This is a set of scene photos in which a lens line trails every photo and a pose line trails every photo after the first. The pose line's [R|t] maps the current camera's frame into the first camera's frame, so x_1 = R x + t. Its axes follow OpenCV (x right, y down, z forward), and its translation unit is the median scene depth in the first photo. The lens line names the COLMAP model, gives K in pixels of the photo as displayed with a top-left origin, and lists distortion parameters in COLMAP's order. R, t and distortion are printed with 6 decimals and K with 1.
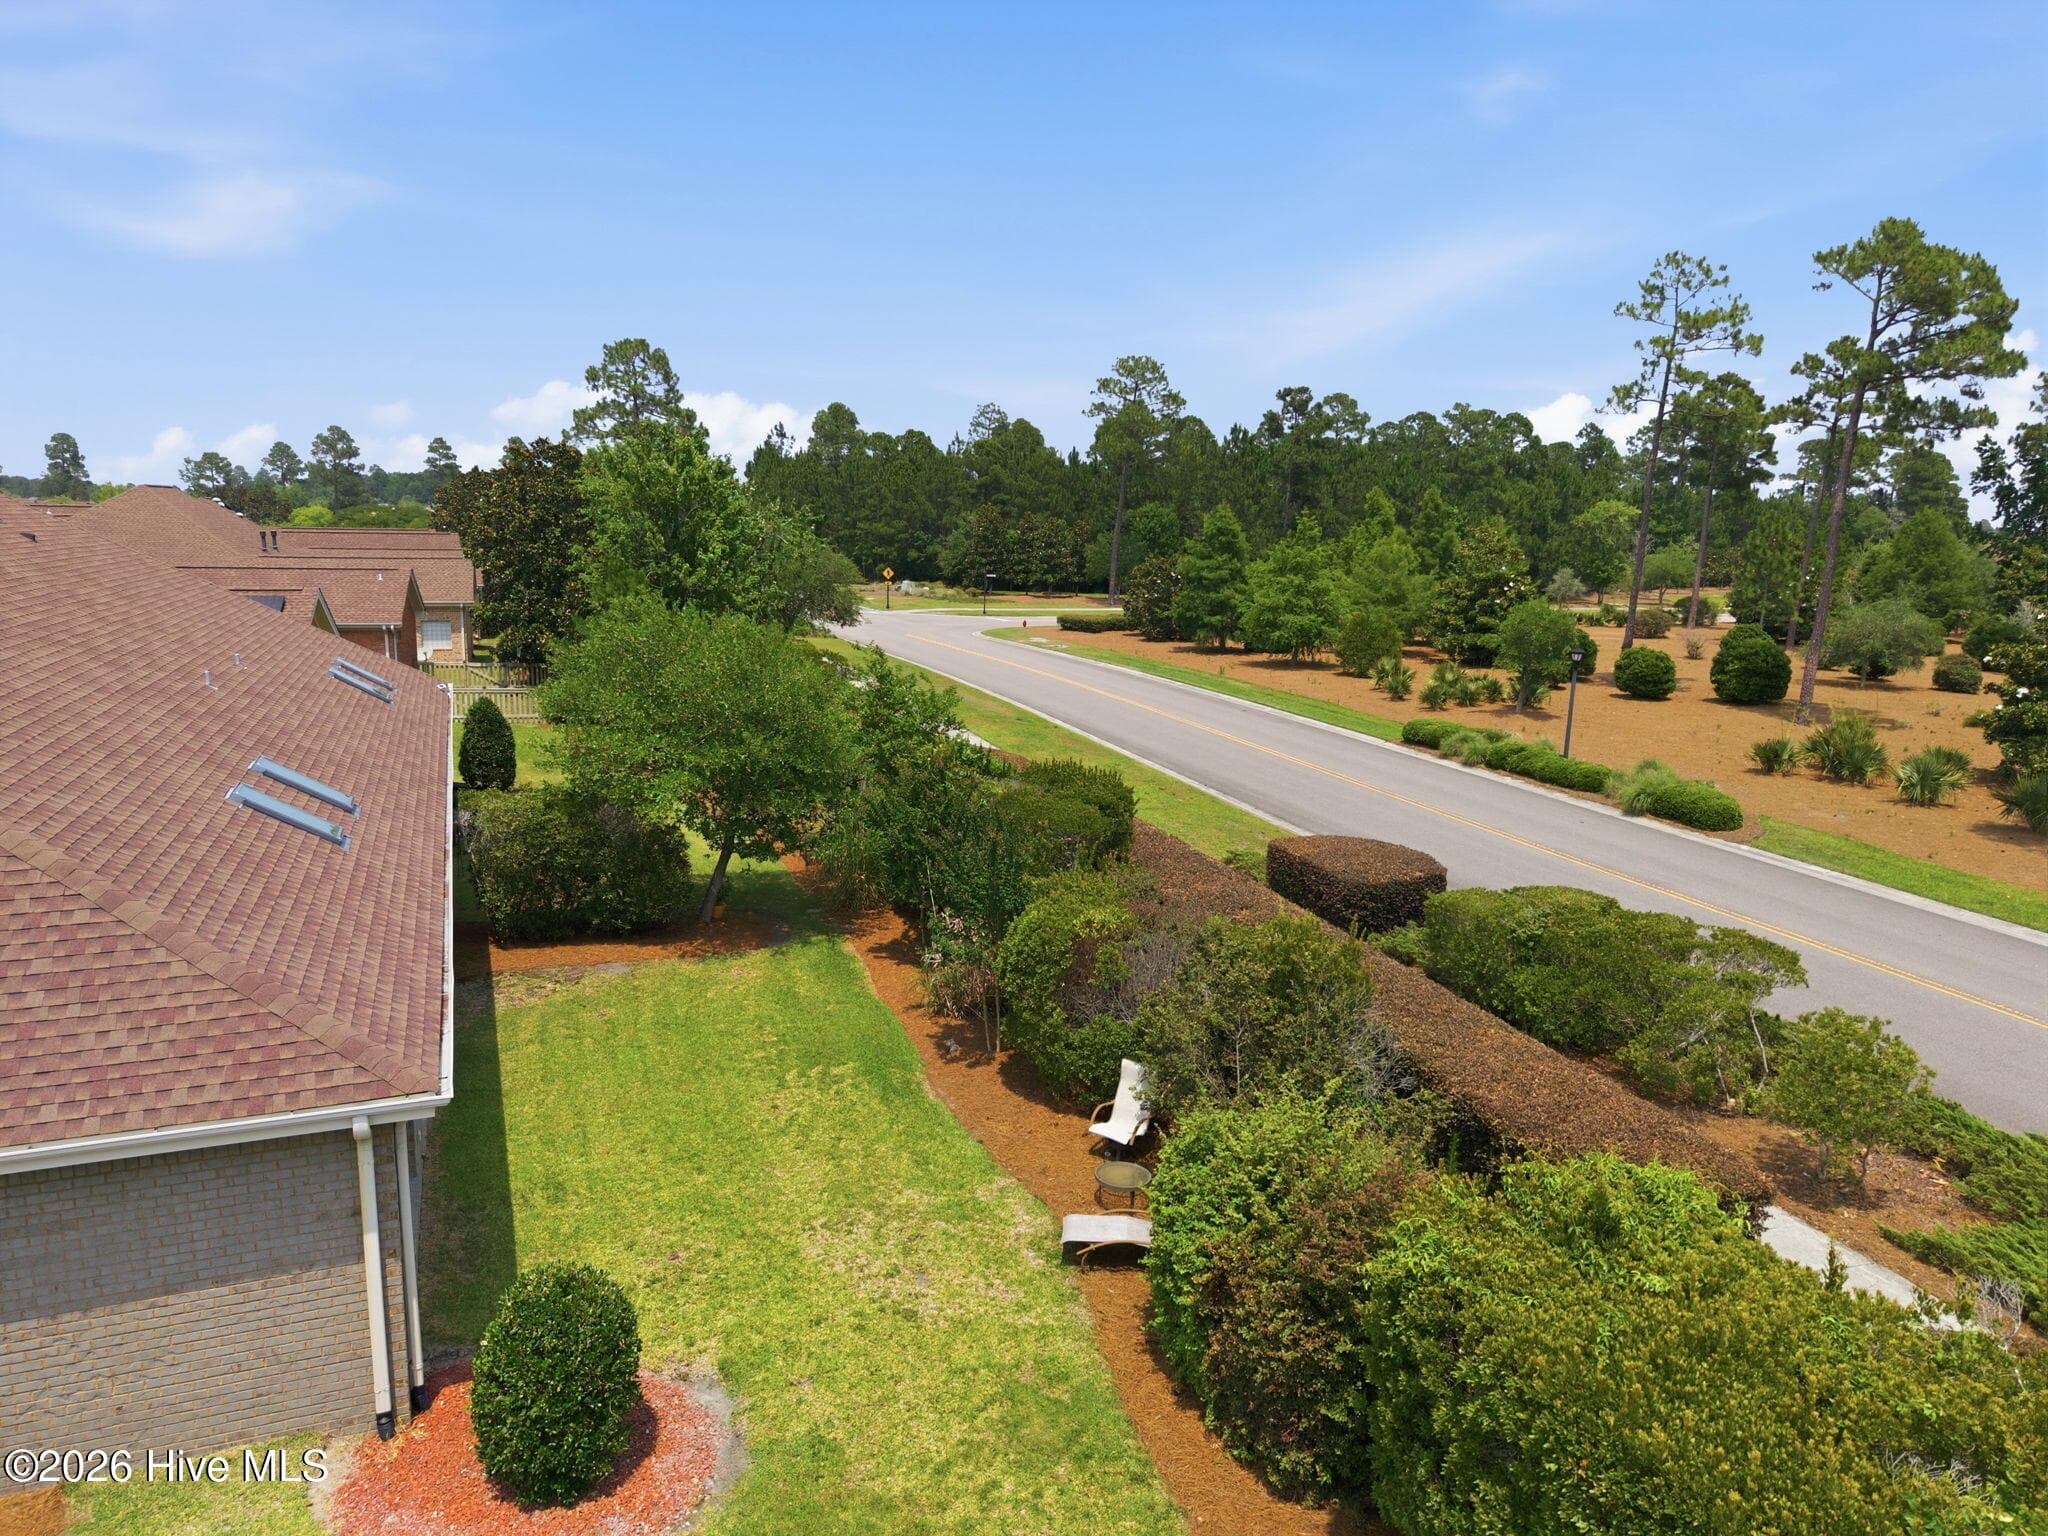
lens RADIAL K [[1392.0, 0, 1024.0], [0, 1392.0, 768.0], [0, 0, 1]] dist [0.018910, -0.002090]
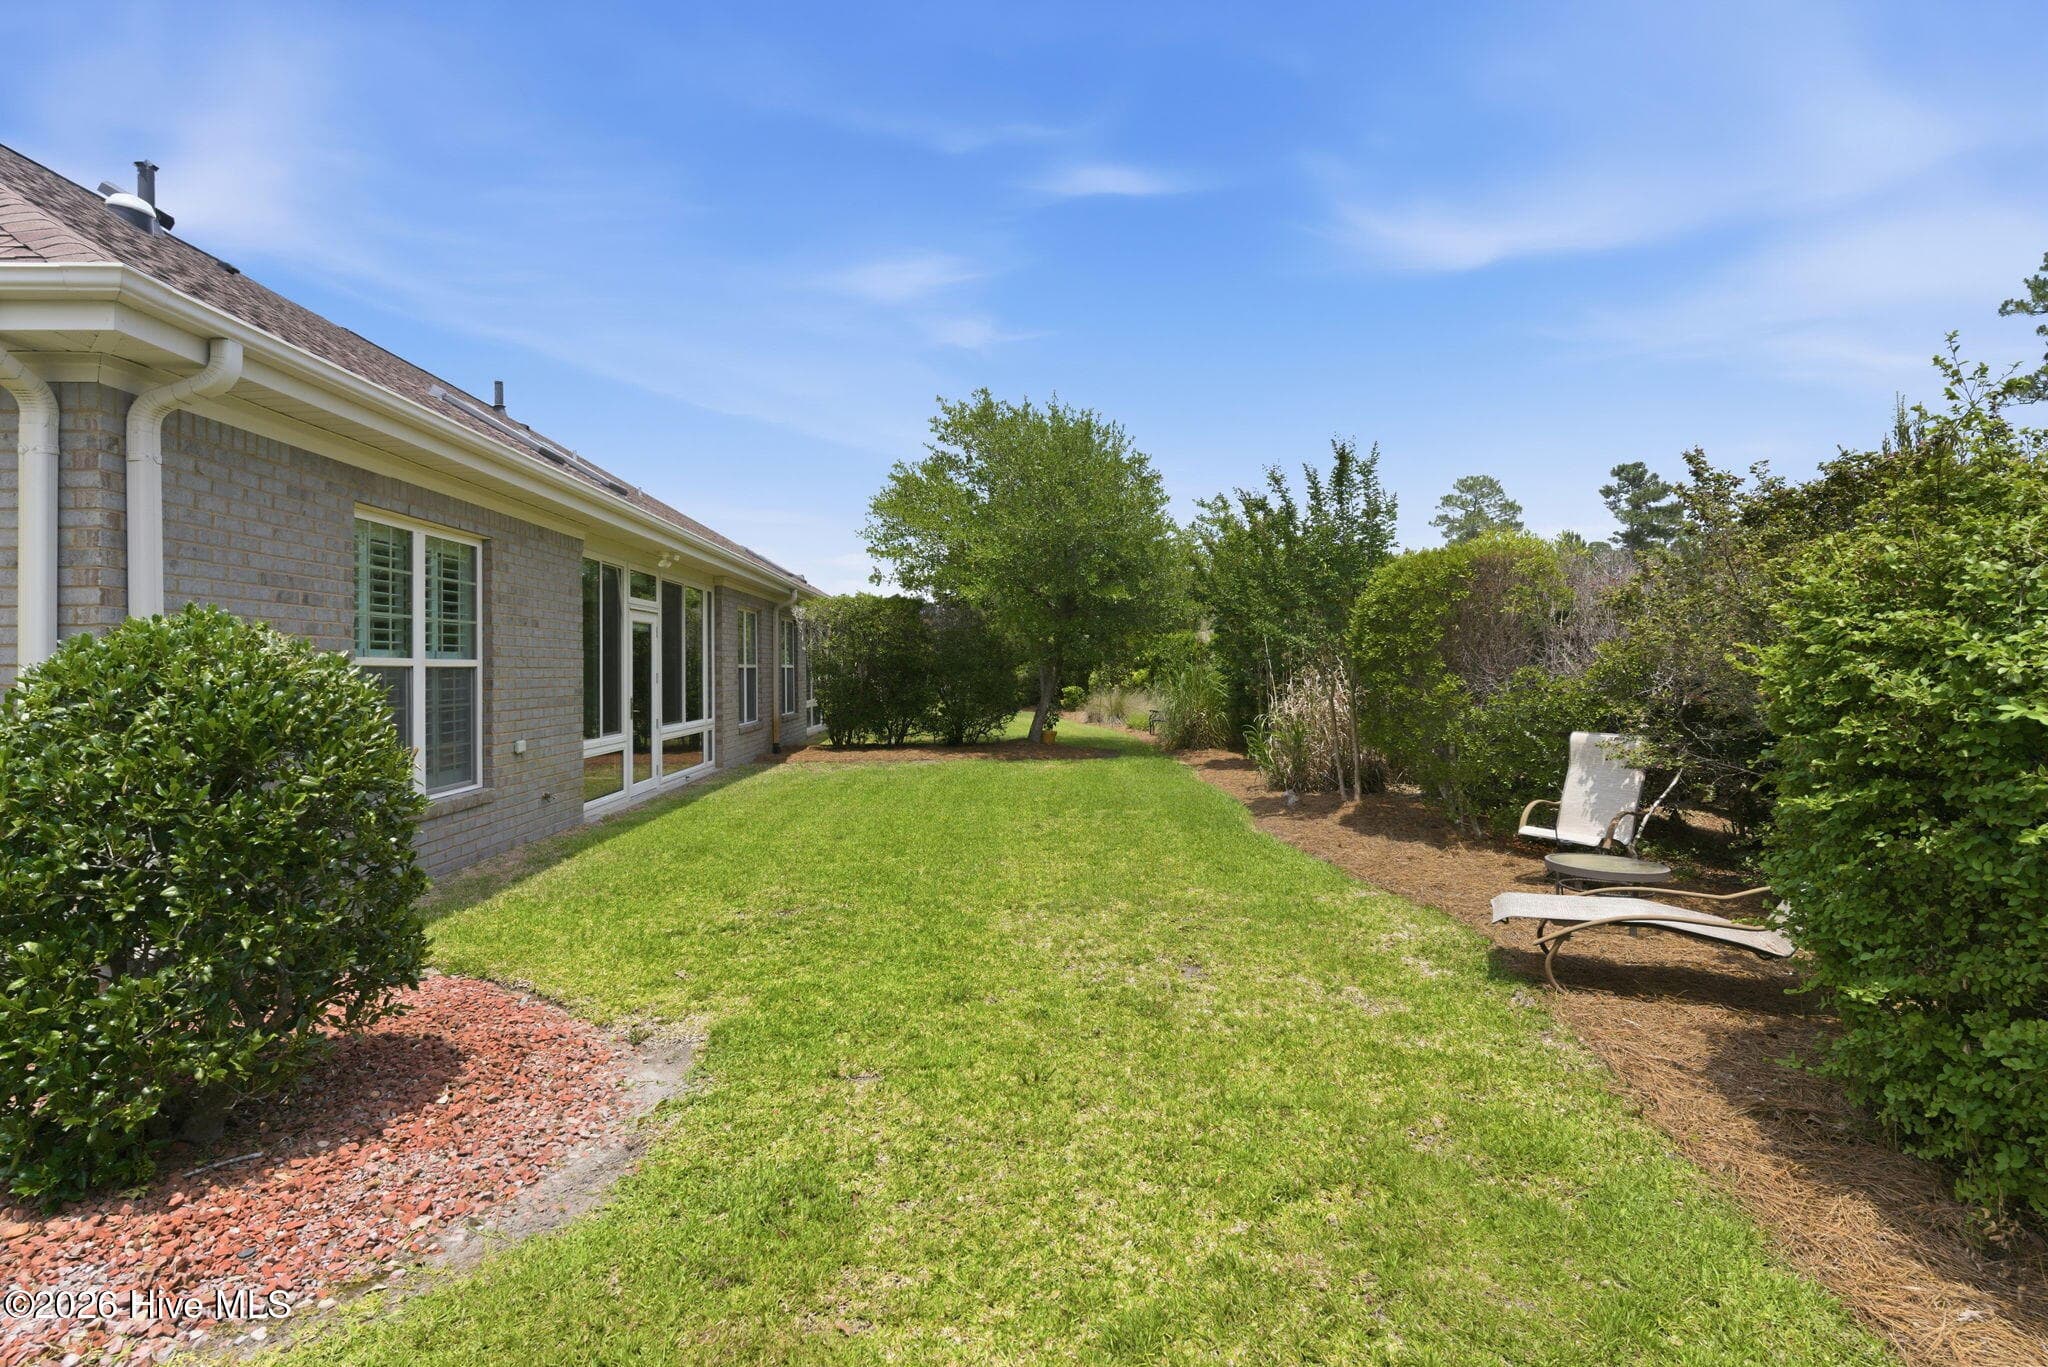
lens RADIAL K [[1003.4, 0, 1008.6], [0, 1003.4, 685.1], [0, 0, 1]] dist [-0.004952, -0.000124]
pose [[0.936185, -0.032499, -0.350002, -0.005475], [-0.024909, 0.987080, -0.158281, 0.322394], [0.350624, 0.156898, 0.923280, 0.625509]]
